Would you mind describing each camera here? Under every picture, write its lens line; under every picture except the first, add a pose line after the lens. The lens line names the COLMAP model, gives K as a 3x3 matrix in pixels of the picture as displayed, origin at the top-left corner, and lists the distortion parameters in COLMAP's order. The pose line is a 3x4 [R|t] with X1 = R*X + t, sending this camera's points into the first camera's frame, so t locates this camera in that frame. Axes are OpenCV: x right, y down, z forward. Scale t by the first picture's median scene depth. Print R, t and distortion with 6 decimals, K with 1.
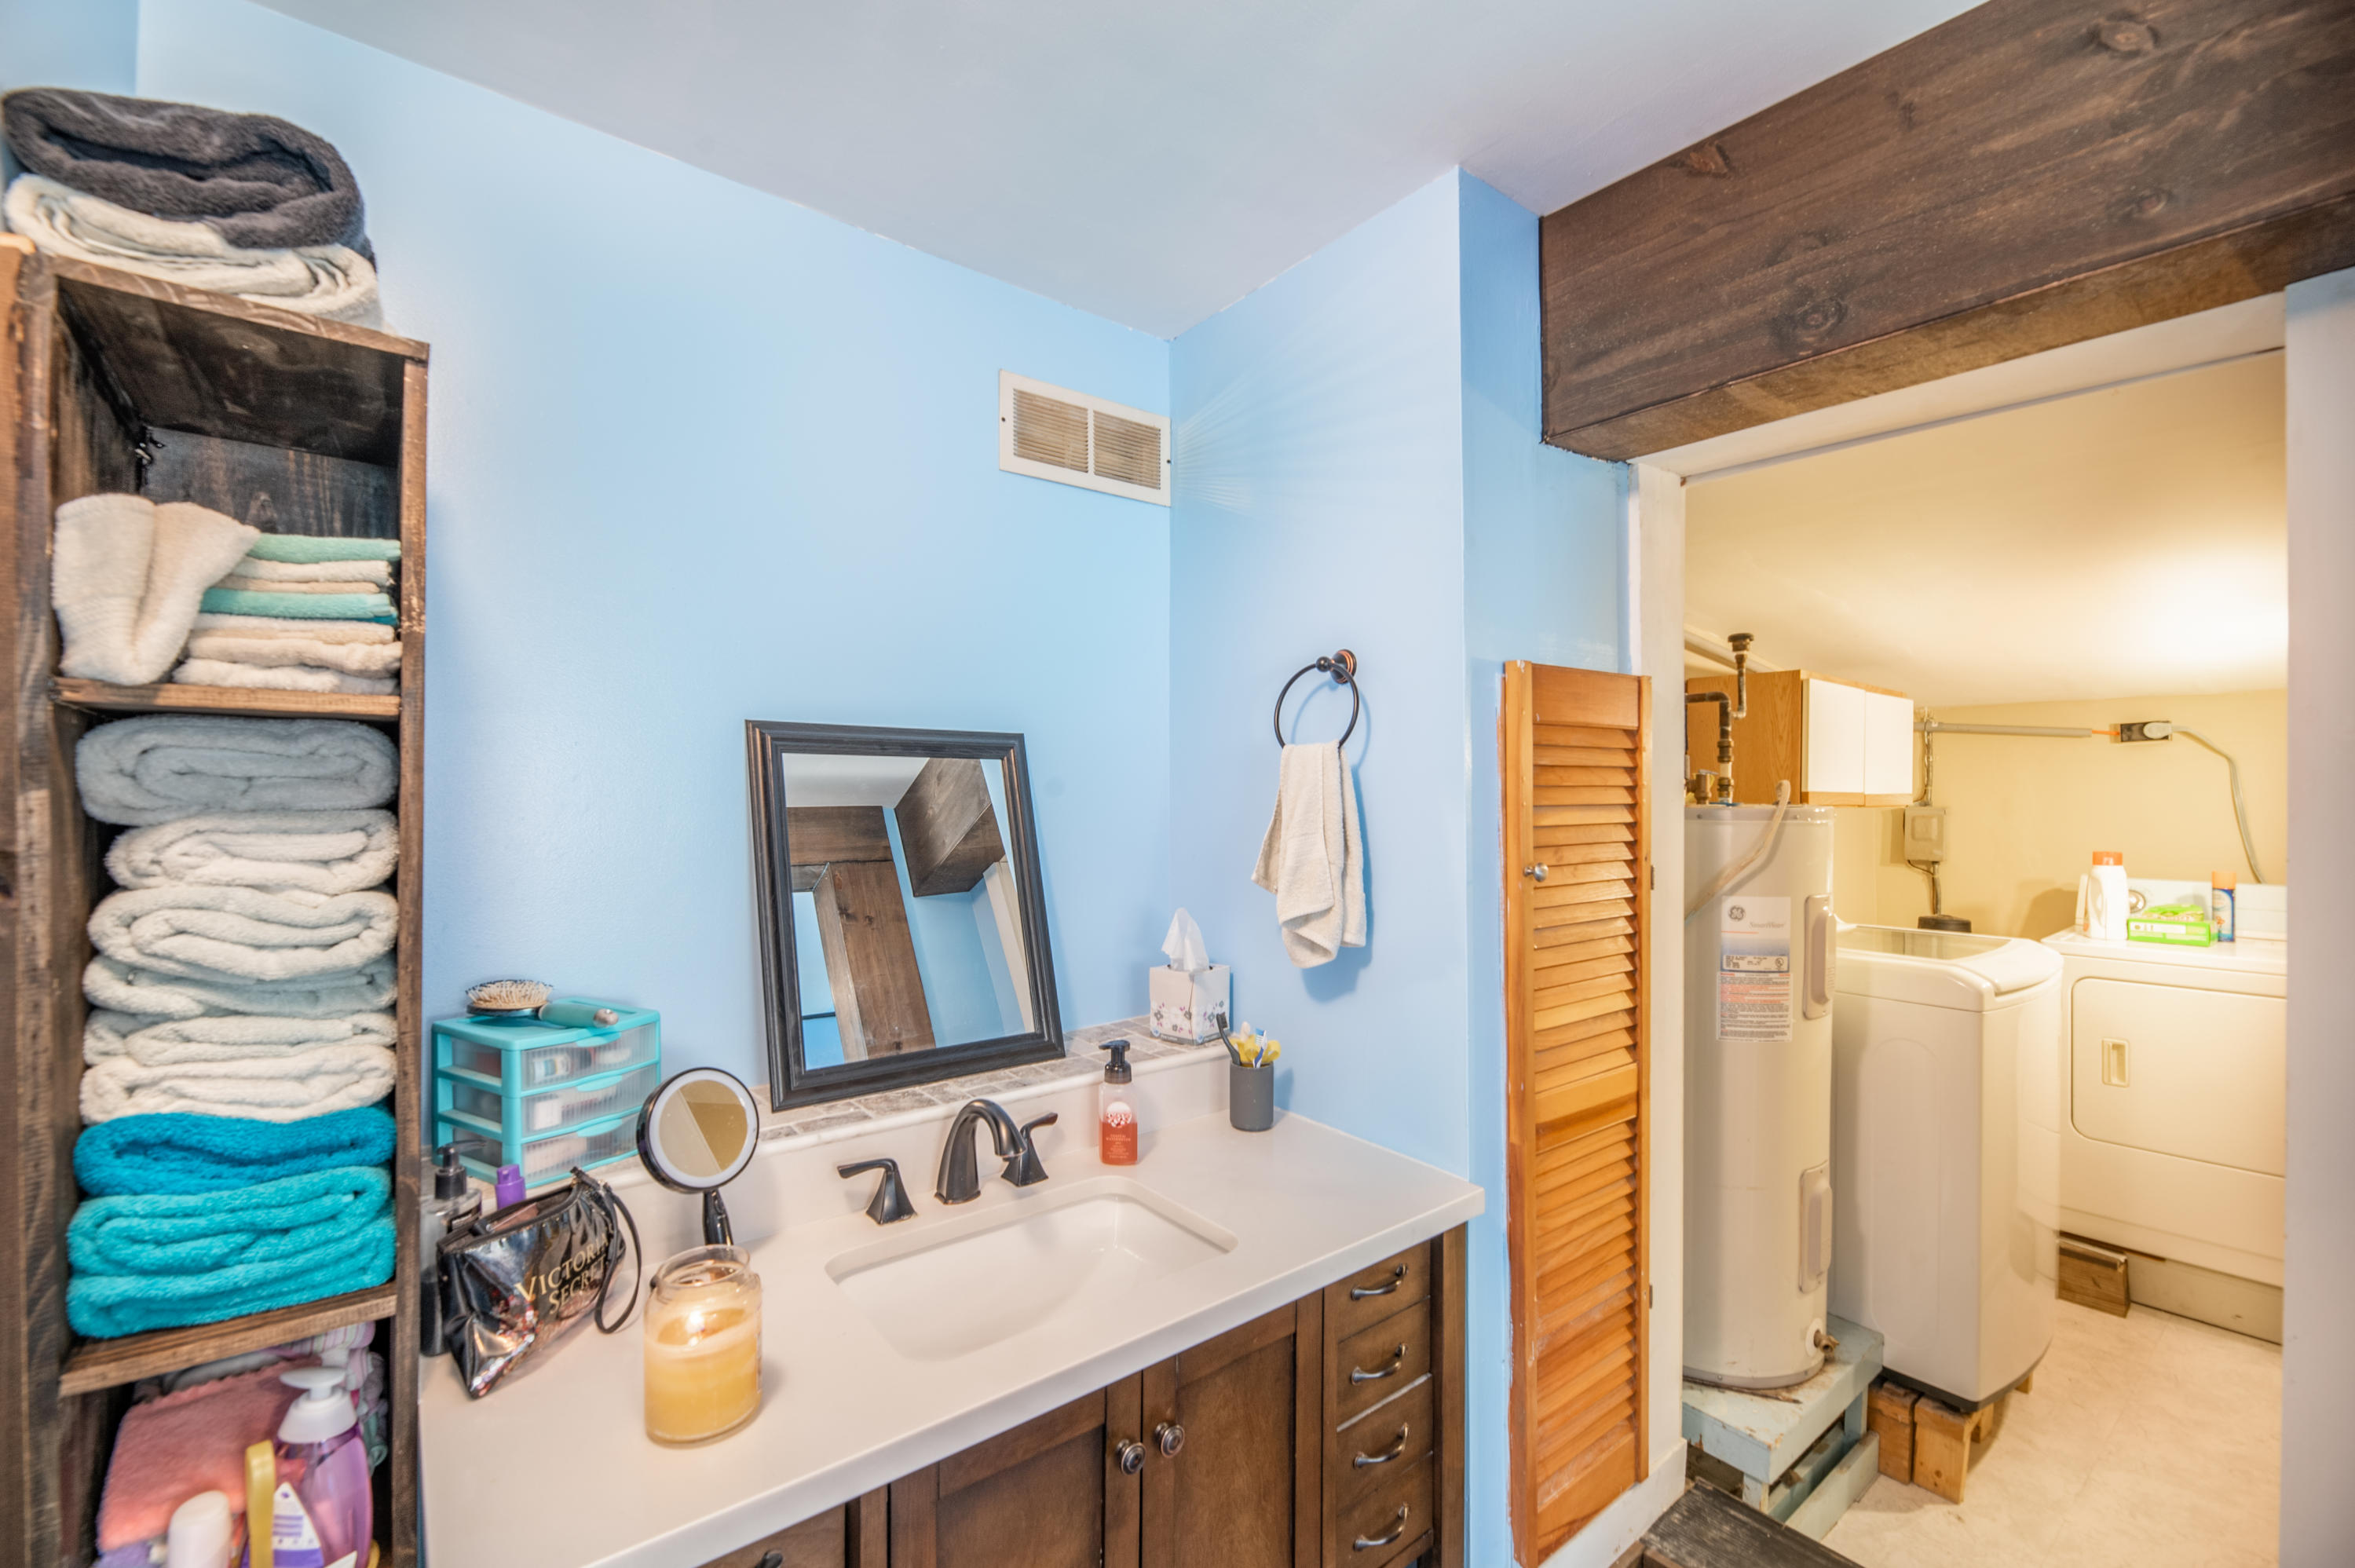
lens RADIAL K [[977.5, 0, 1181.7], [0, 977.5, 790.6], [0, 0, 1]] dist [-0.000414, -0.000874]
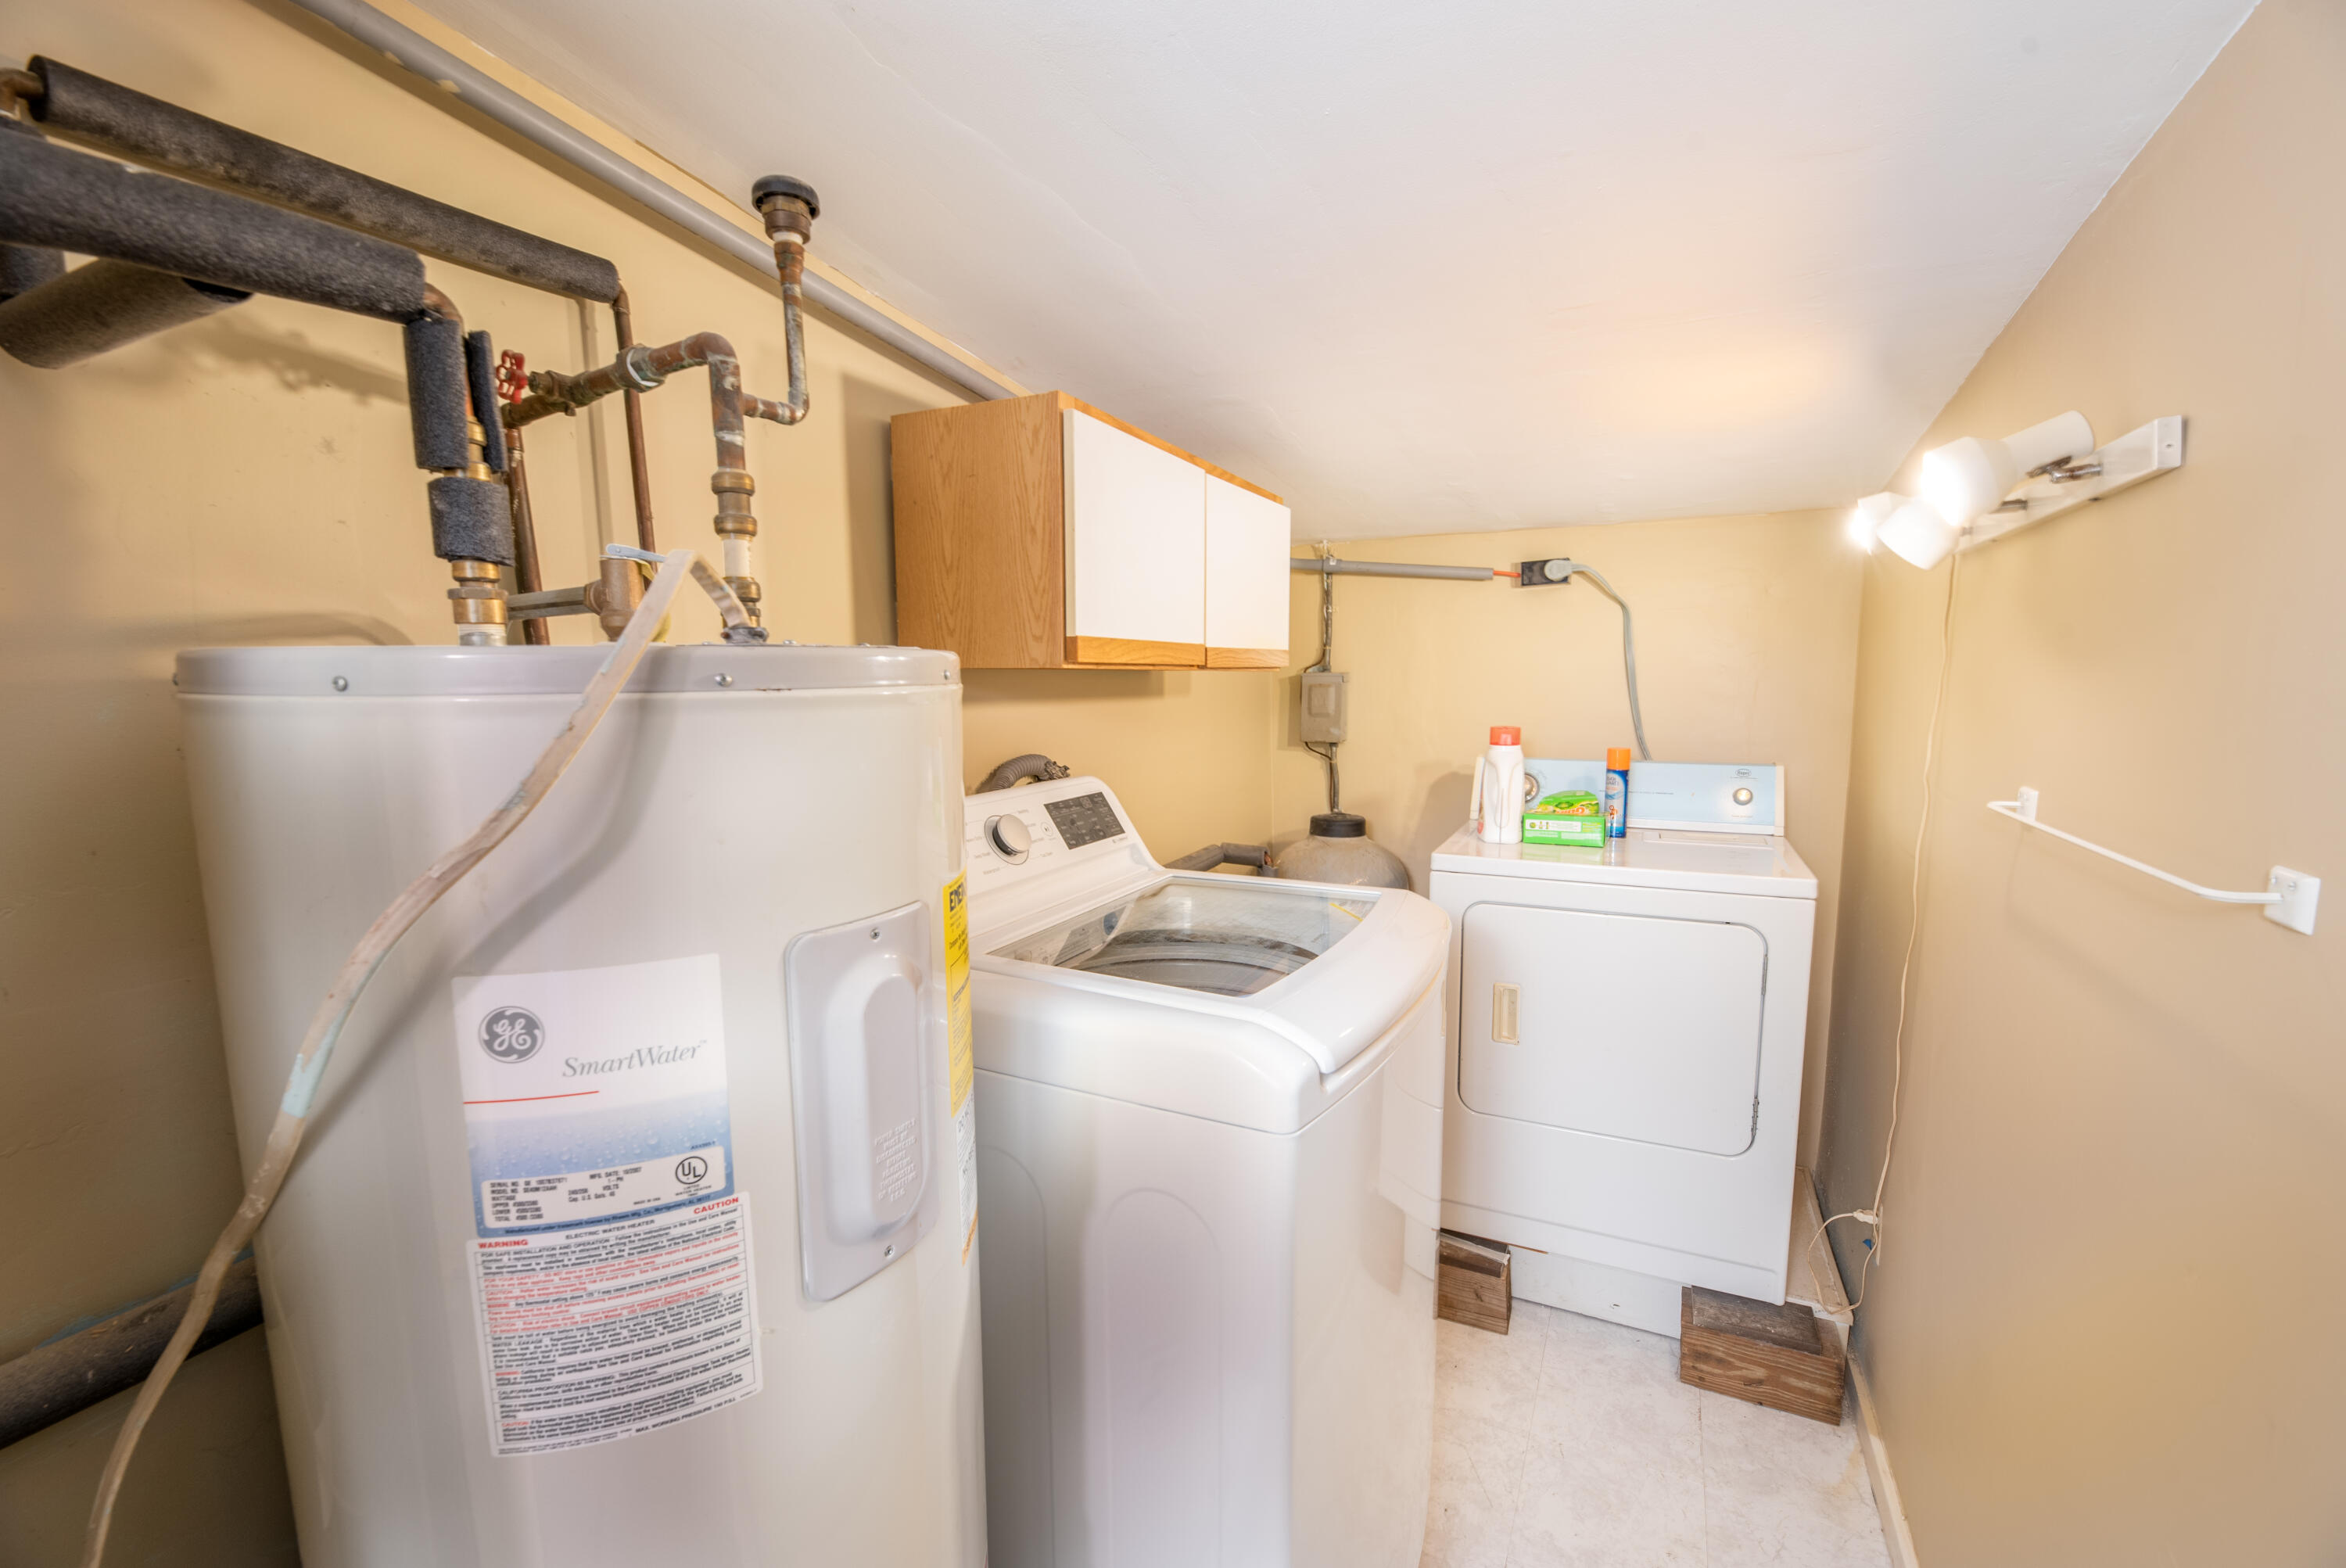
lens RADIAL K [[973.9, 0, 1171.1], [0, 973.9, 789.9], [0, 0, 1]] dist [-0.000414, -0.000874]
pose [[0.904273, -0.060657, 0.422625, 0.394848], [0.009123, 0.992376, 0.122910, 0.015870], [-0.426858, -0.107288, 0.897932, 0.431077]]
